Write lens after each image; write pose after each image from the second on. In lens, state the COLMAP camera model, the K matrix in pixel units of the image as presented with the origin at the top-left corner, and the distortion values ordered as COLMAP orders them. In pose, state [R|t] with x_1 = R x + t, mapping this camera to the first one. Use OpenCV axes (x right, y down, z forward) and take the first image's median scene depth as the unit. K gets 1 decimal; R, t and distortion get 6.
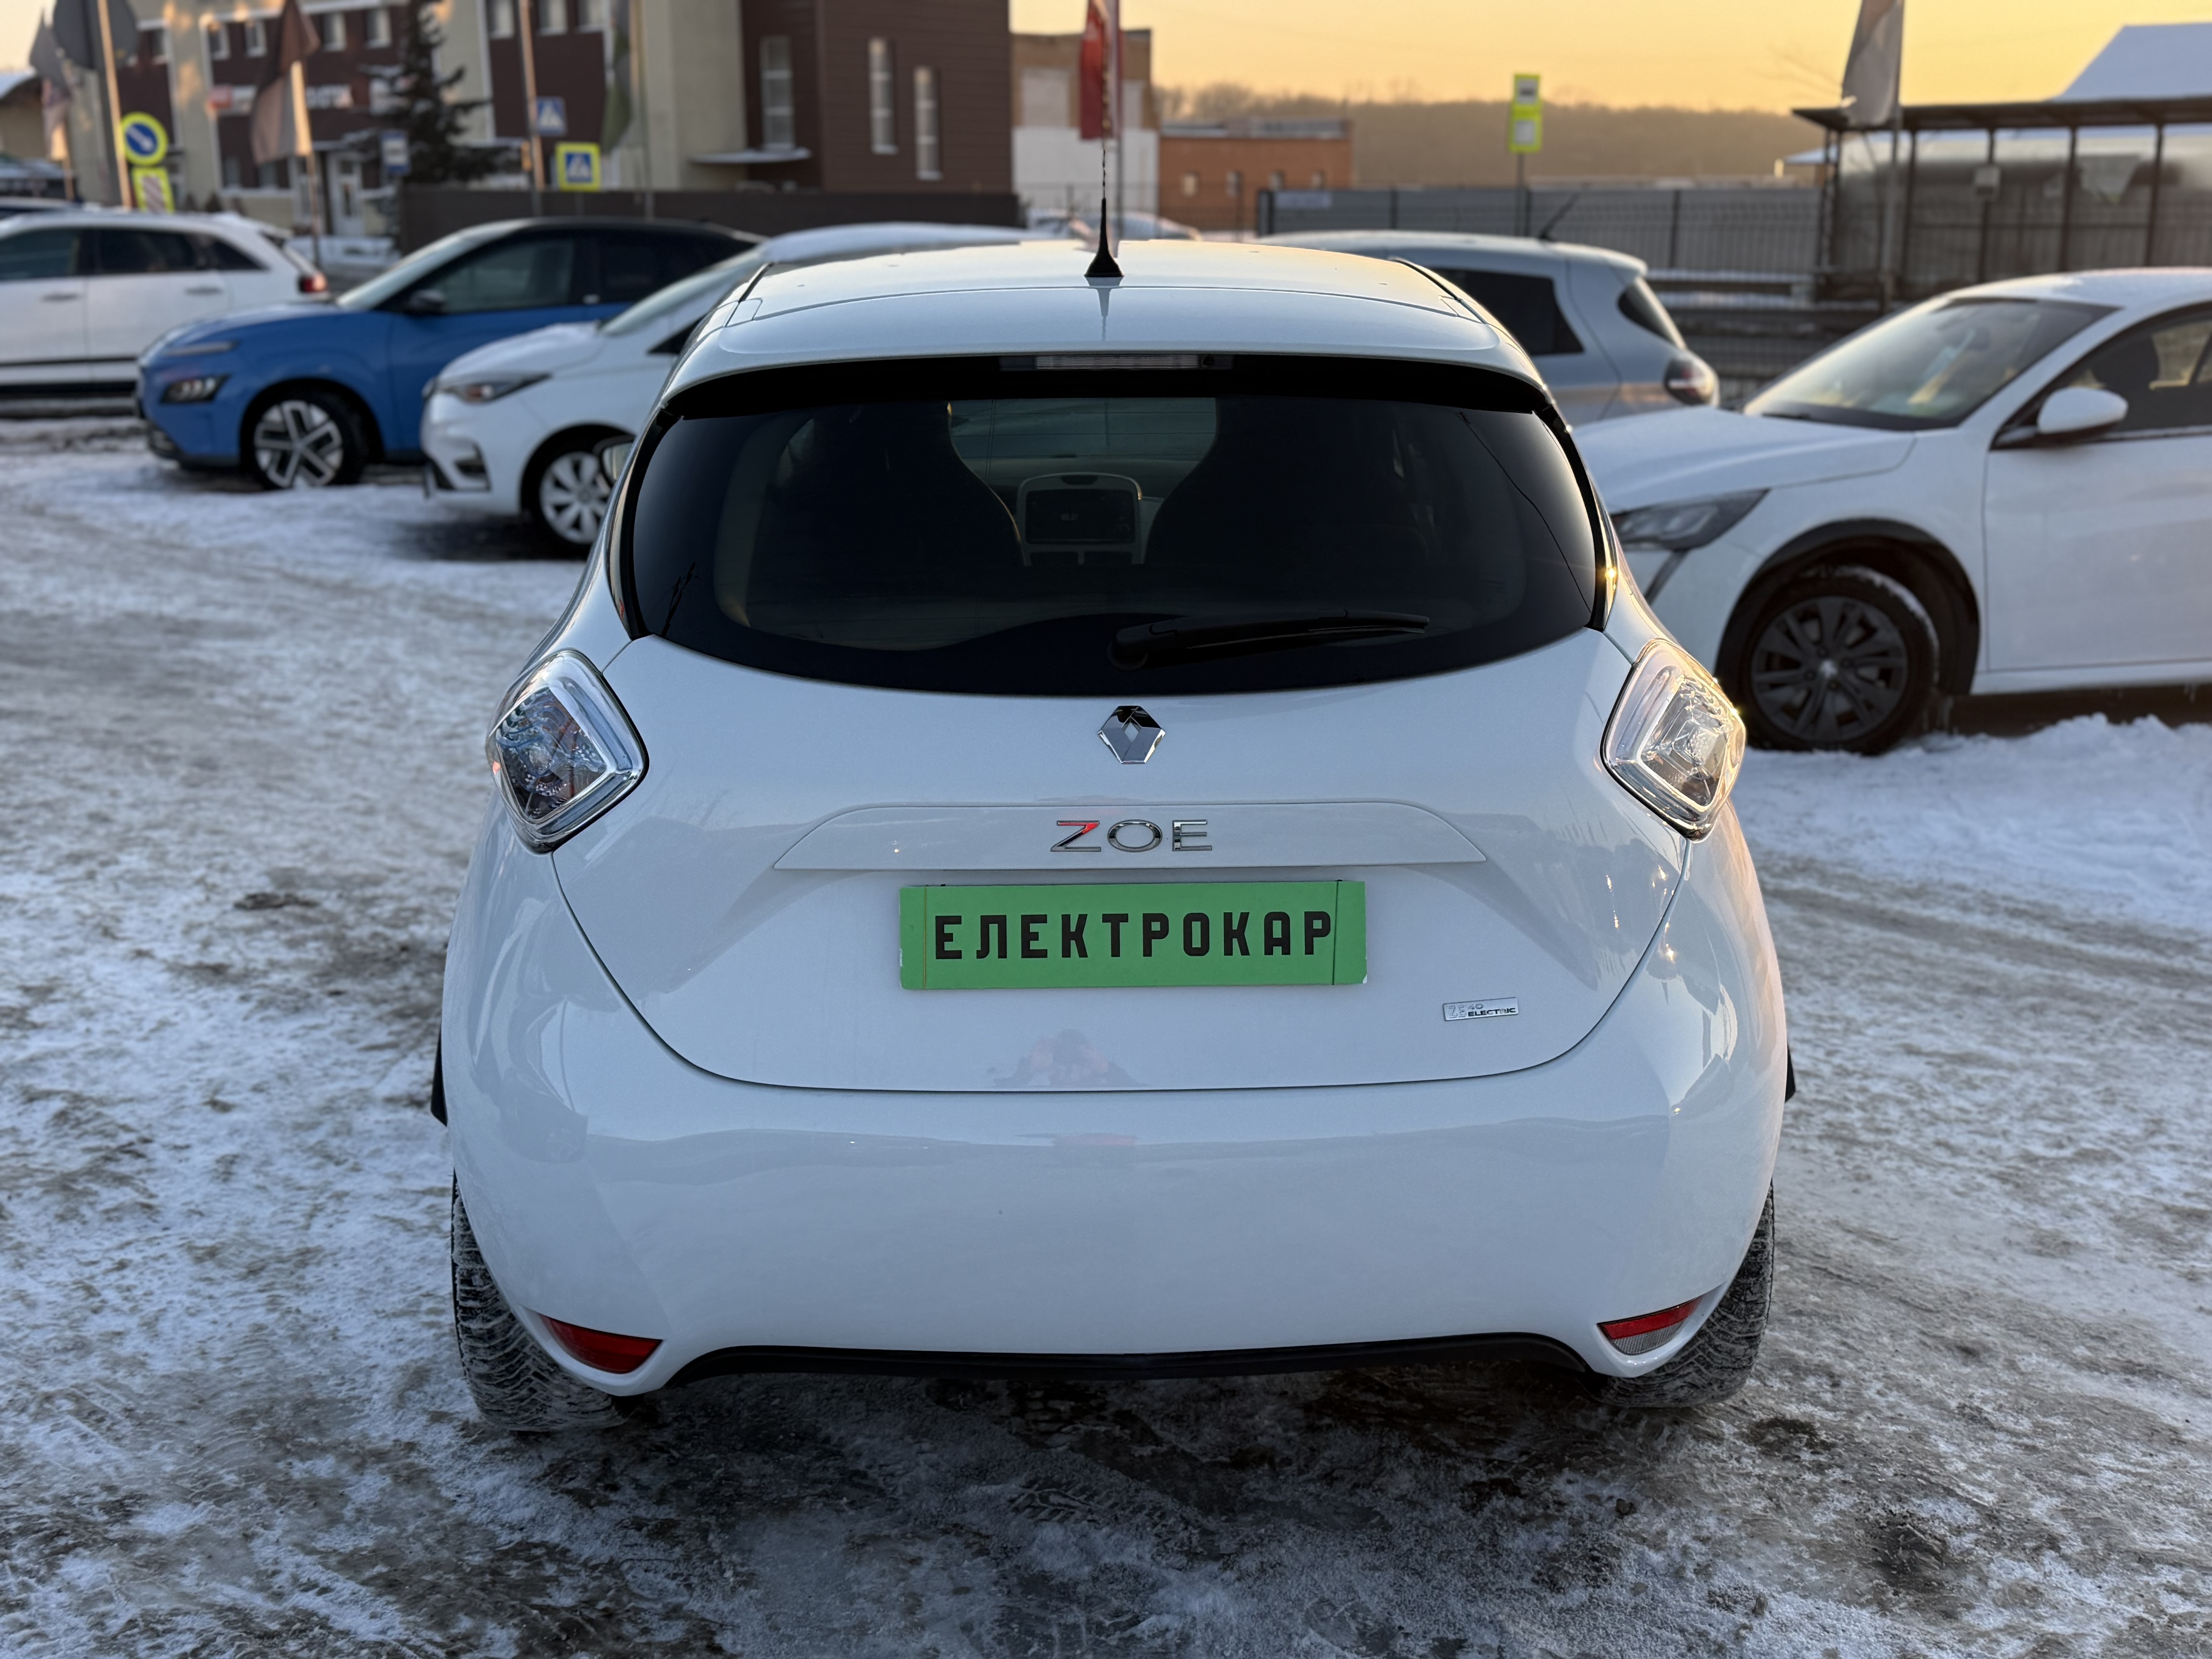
lens RADIAL K [[2402.8, 0, 1106.0], [0, 2402.8, 829.5], [0, 0, 1]] dist [0.175500, -0.400232]
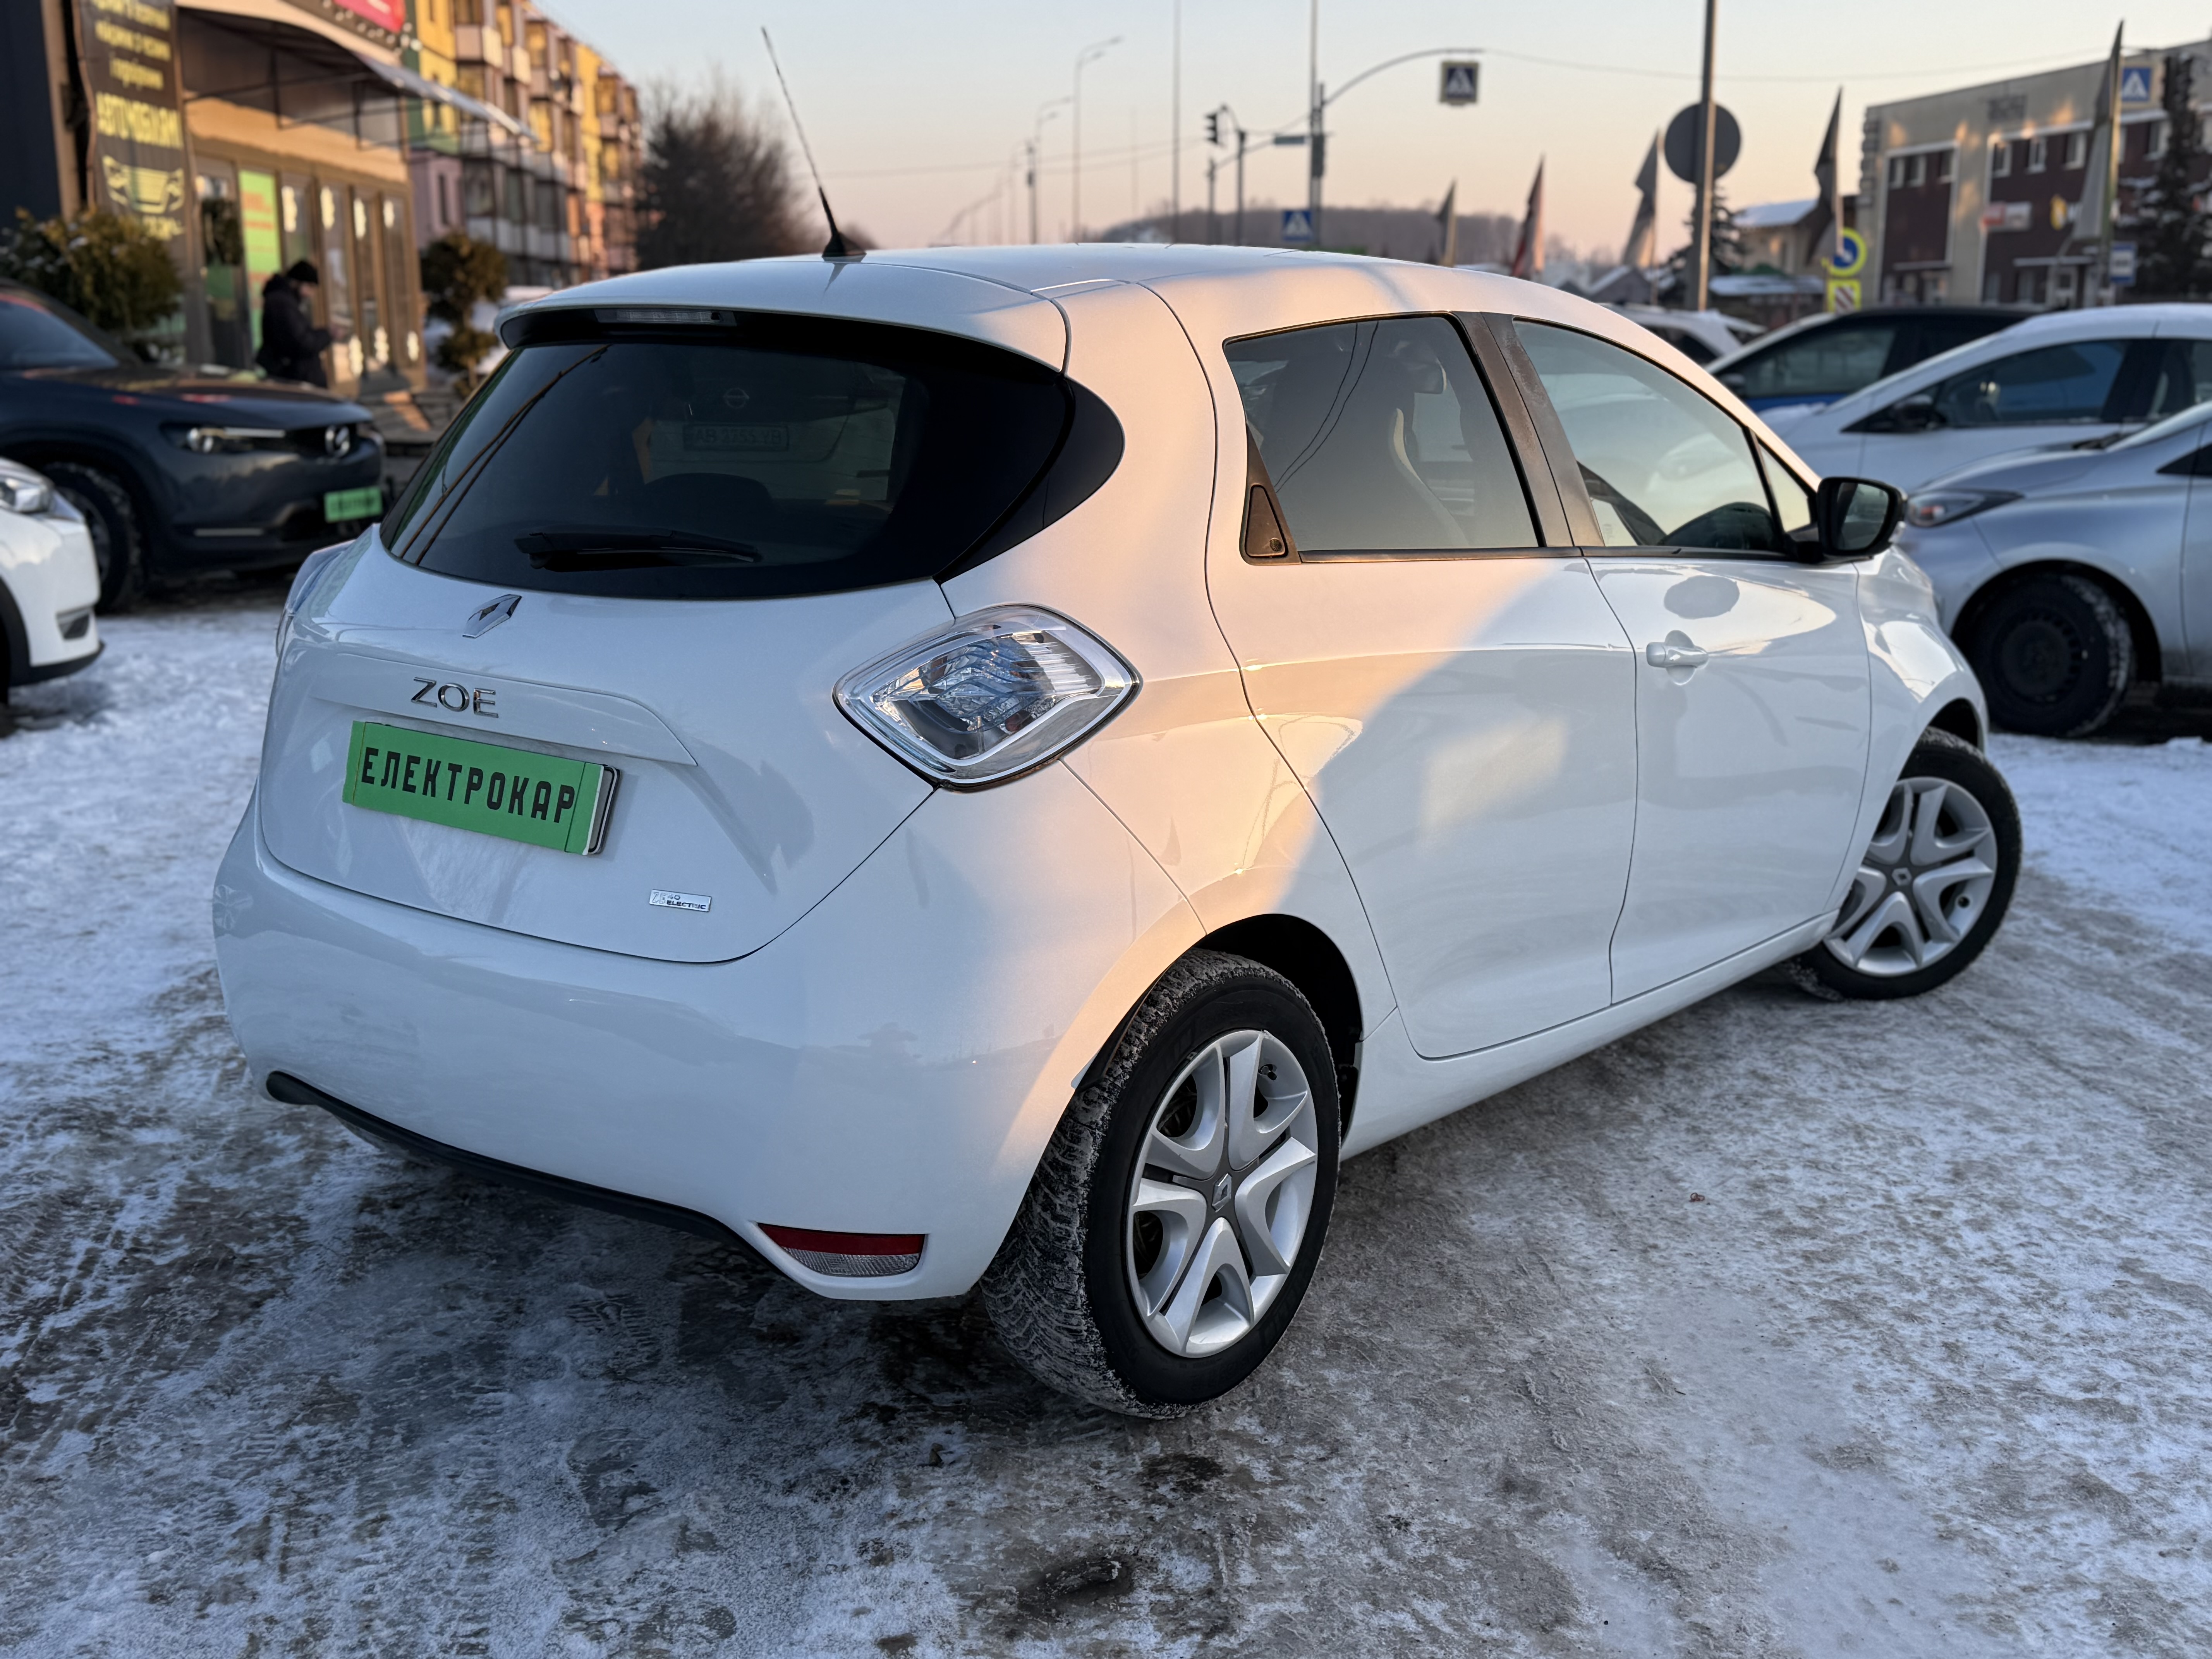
lens RADIAL K [[2402.8, 0, 1106.0], [0, 2402.8, 829.5], [0, 0, 1]] dist [0.175500, -0.400232]
pose [[0.751886, 0.143213, -0.643550, 0.895786], [-0.173631, 0.984676, 0.016265, -0.007285], [0.636018, 0.099511, 0.765231, 0.257577]]
